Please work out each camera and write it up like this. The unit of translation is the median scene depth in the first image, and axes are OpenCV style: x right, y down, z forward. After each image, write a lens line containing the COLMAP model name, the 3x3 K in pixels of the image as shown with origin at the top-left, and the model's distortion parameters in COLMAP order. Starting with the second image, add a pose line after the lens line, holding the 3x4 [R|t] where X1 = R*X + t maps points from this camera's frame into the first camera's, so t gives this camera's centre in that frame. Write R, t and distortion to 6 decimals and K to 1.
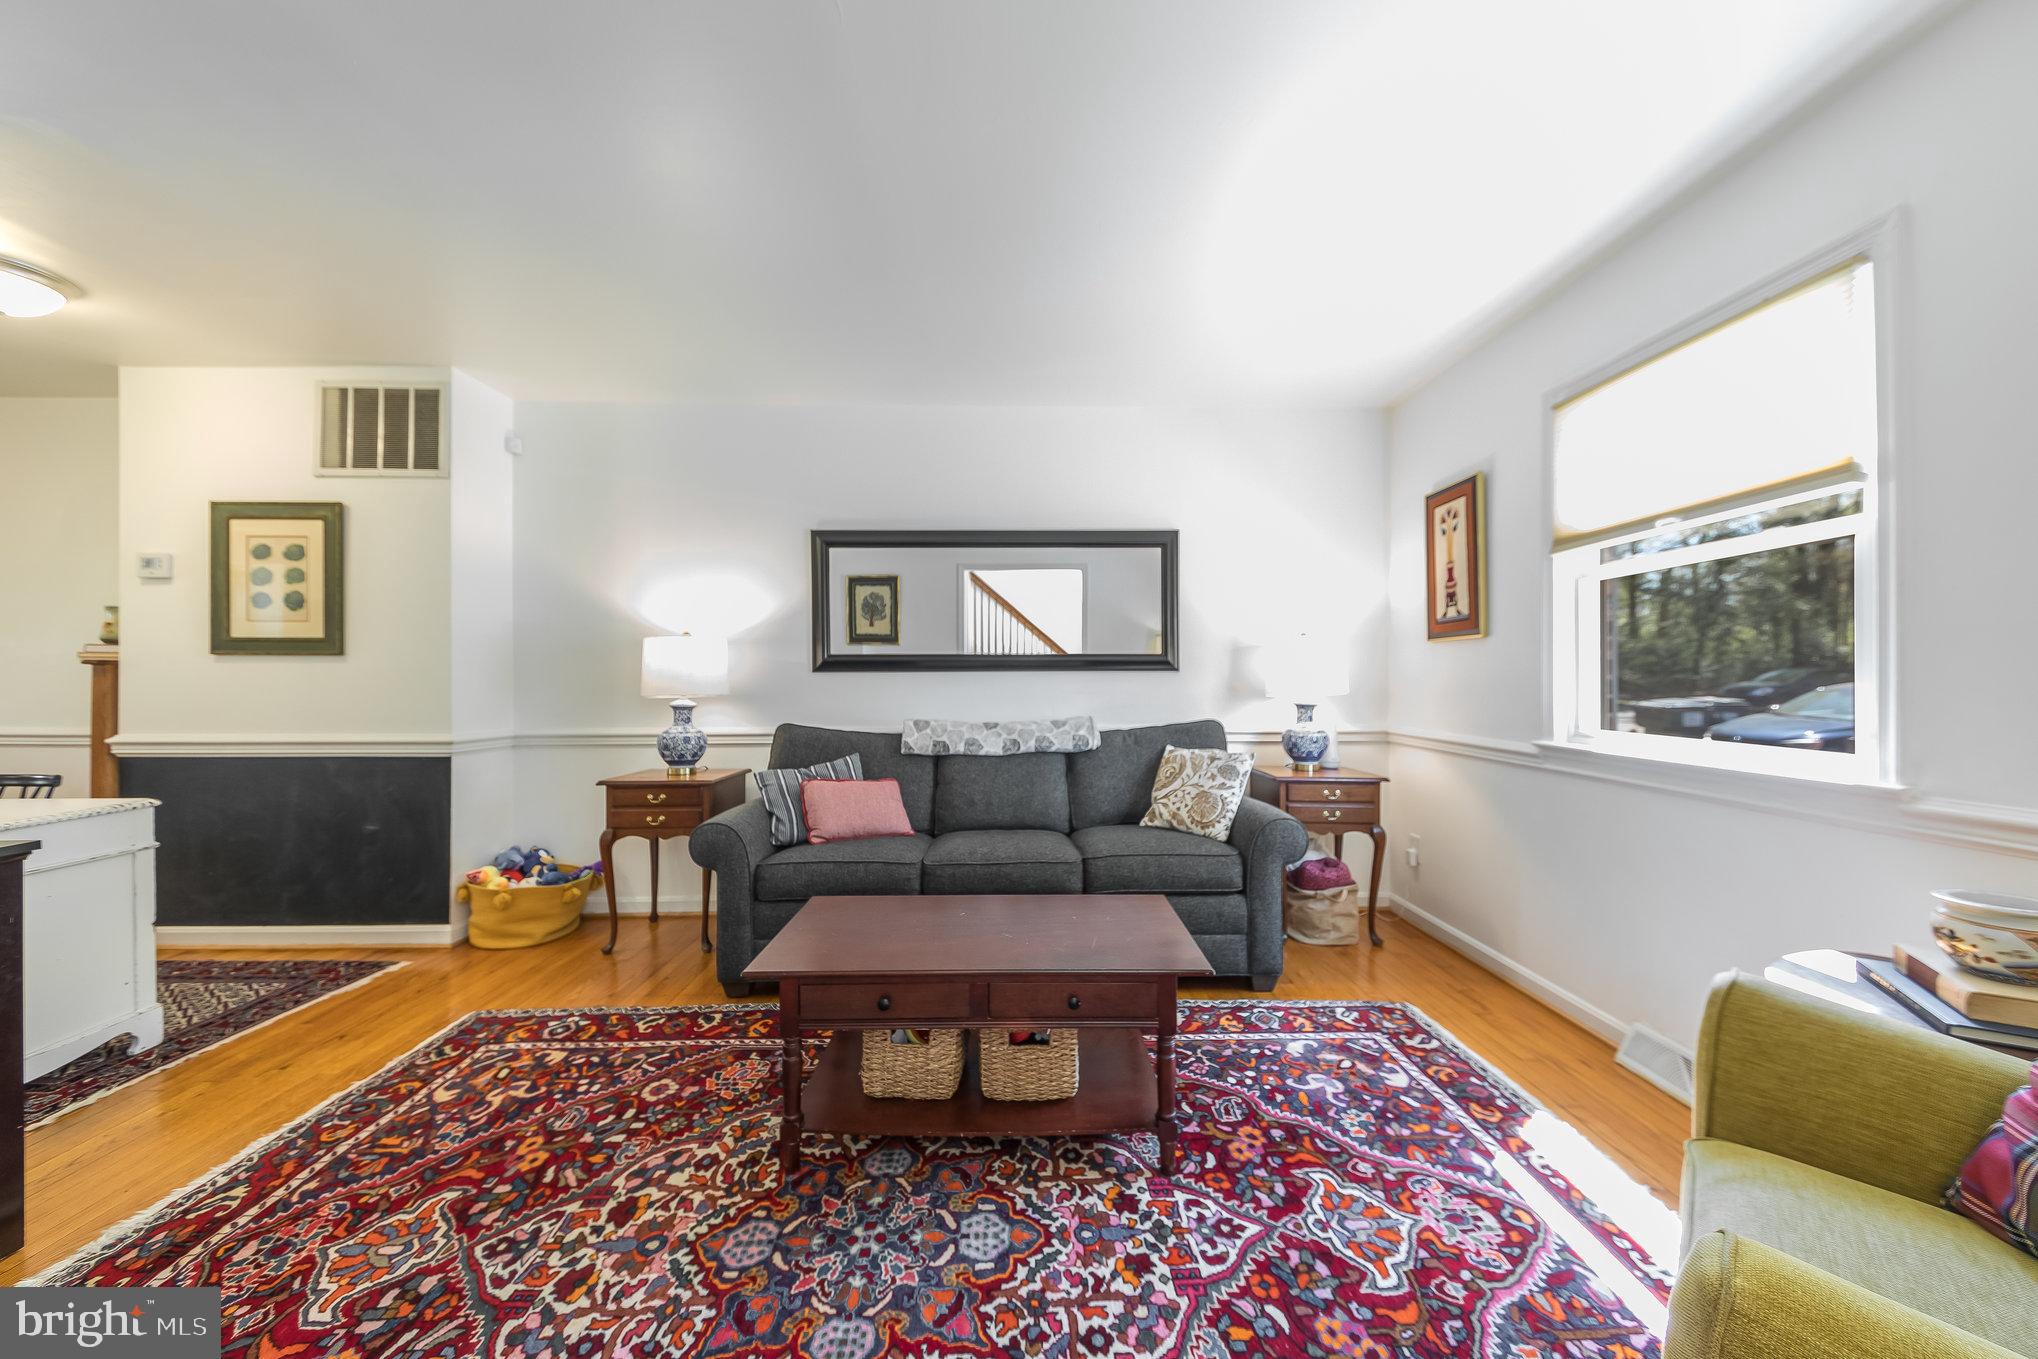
lens RADIAL K [[729.8, 0, 1023.6], [0, 729.8, 668.1], [0, 0, 1]] dist [0.005783, -0.003661]
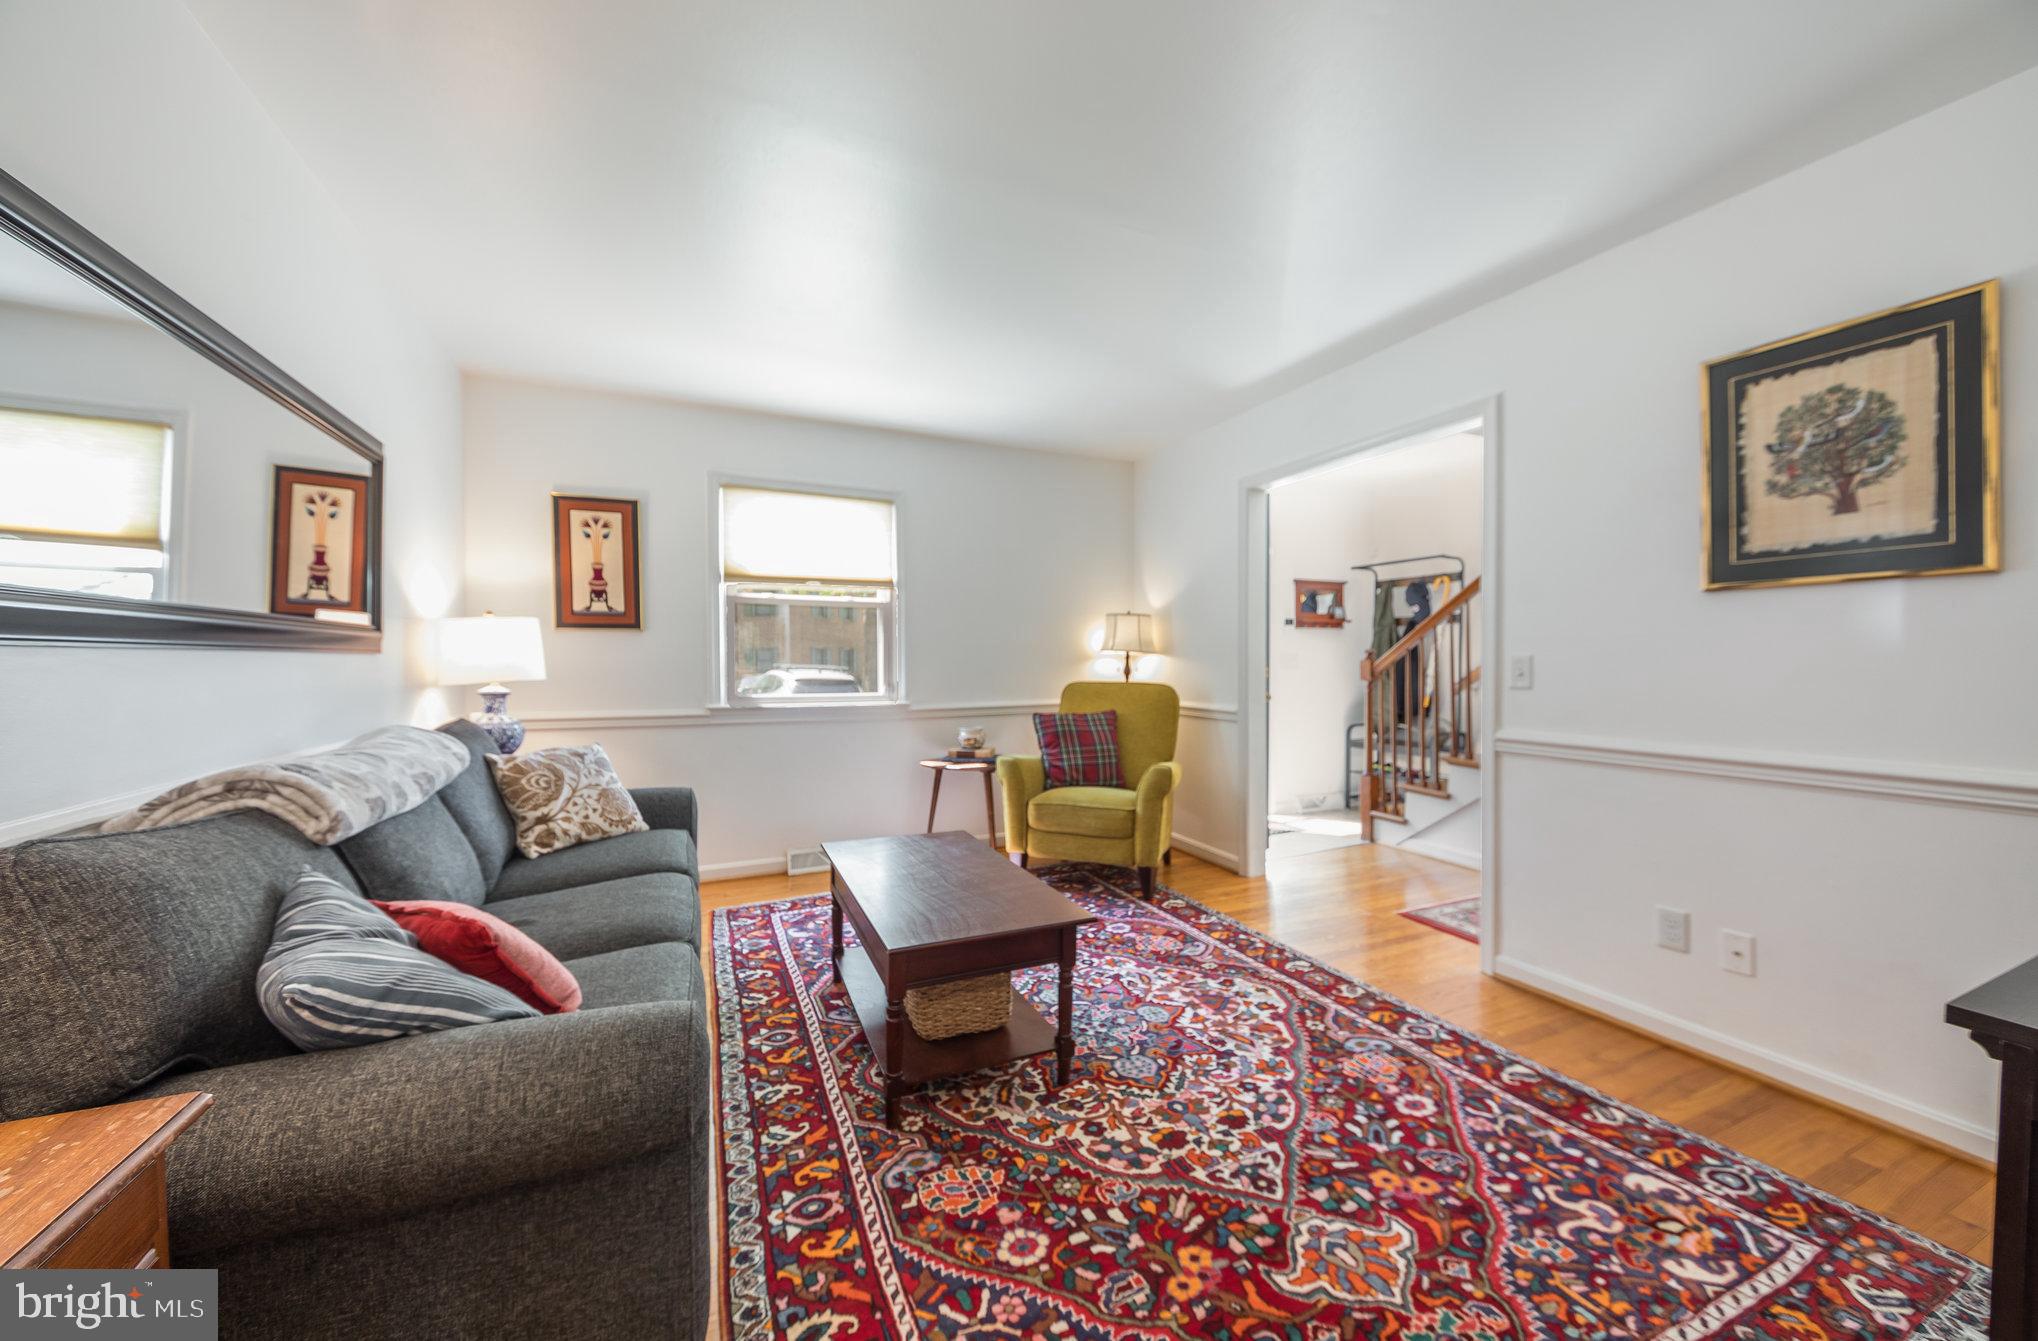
lens RADIAL K [[729.8, 0, 1021.0], [0, 729.8, 663.6], [0, 0, 1]] dist [0.005783, -0.003661]
pose [[-0.392466, -0.003028, 0.919762, -1.388685], [-0.000888, 0.999995, 0.002913, 0.017153], [-0.919766, 0.000326, -0.392466, 1.553766]]
